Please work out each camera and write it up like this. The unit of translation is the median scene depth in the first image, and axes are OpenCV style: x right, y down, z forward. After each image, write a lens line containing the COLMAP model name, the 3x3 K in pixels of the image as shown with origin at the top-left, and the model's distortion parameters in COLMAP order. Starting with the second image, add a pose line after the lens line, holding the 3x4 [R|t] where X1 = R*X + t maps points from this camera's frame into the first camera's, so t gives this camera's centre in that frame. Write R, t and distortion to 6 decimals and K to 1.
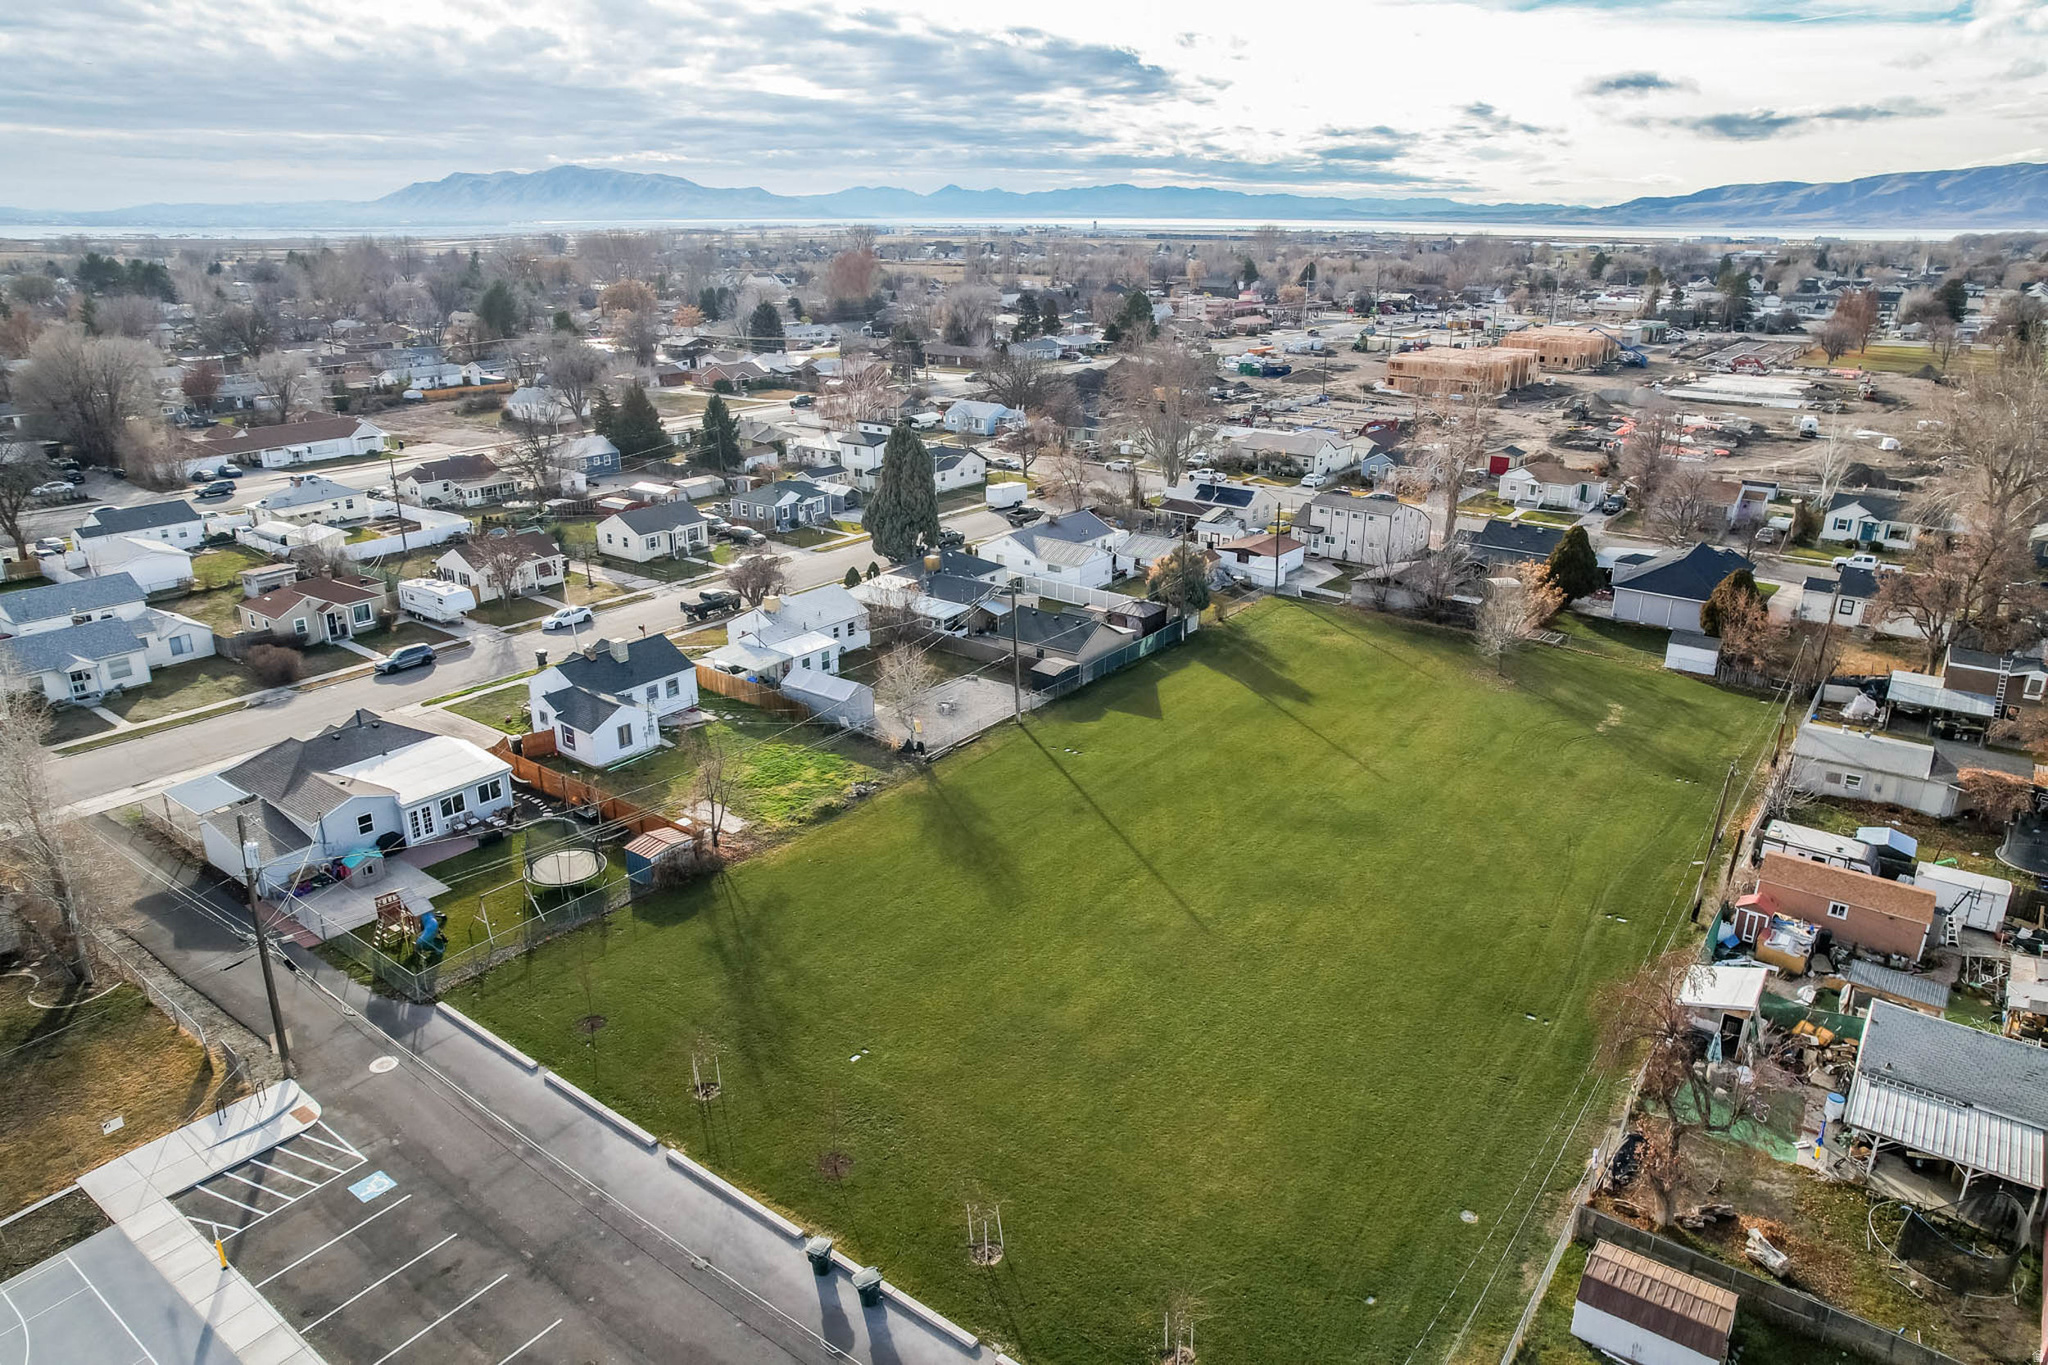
lens RADIAL K [[1300.2, 0, 1024.0], [0, 1300.2, 682.5], [0, 0, 1]] dist [-0.085744, 0.080168]
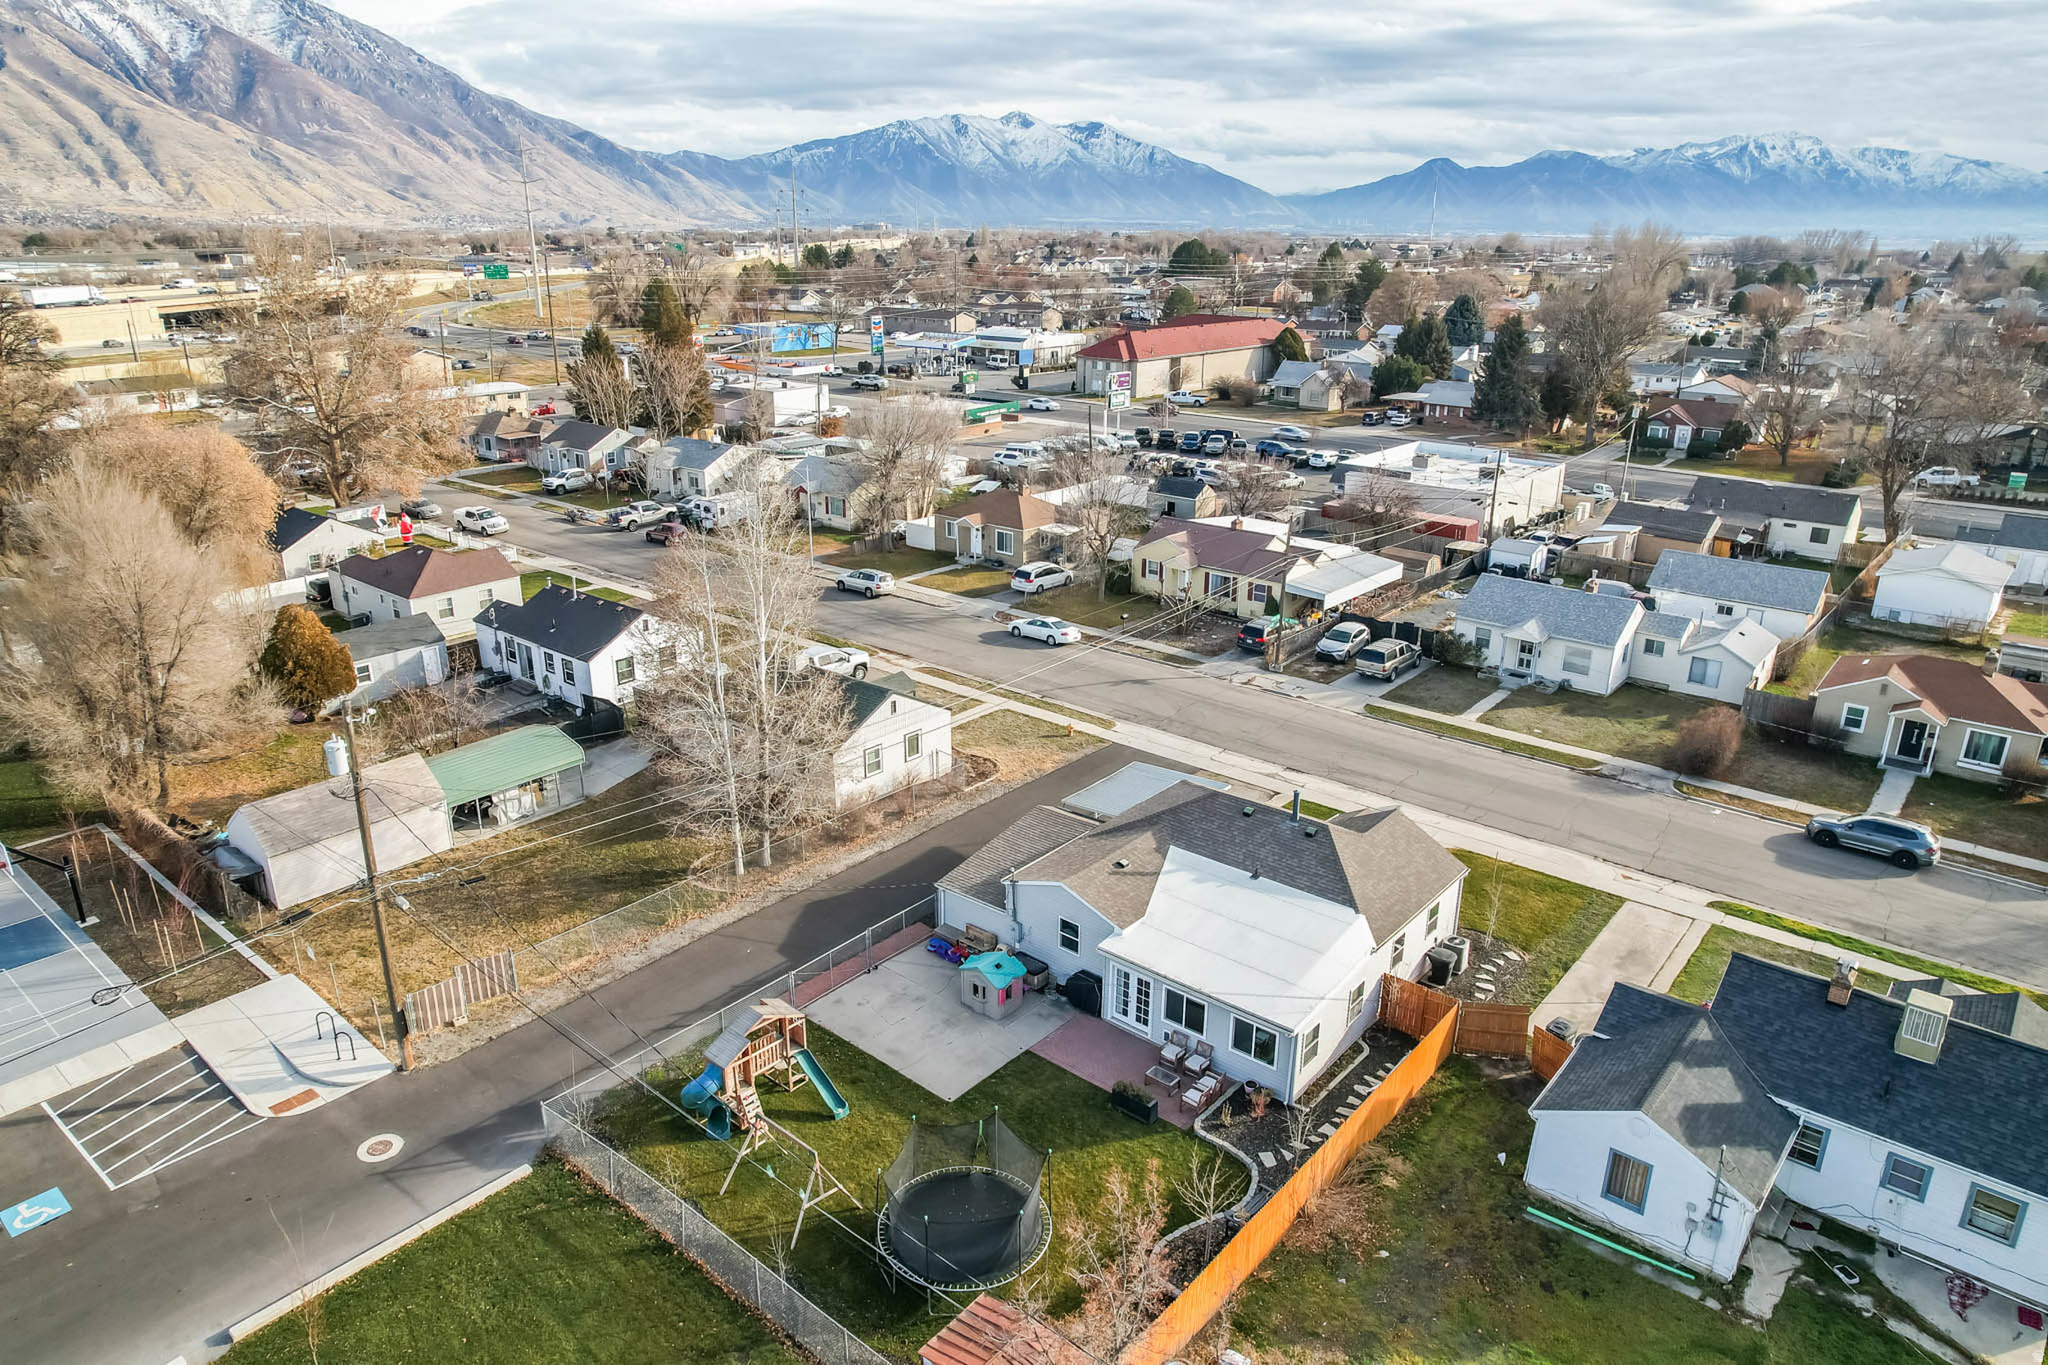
lens RADIAL K [[1300.2, 0, 1024.0], [0, 1300.2, 682.5], [0, 0, 1]] dist [-0.085744, 0.080168]
pose [[-0.057243, 0.328583, -0.942739, 0.010512], [-0.344038, 0.879956, 0.327590, -0.141850], [0.937209, 0.343090, 0.062673, 0.701919]]
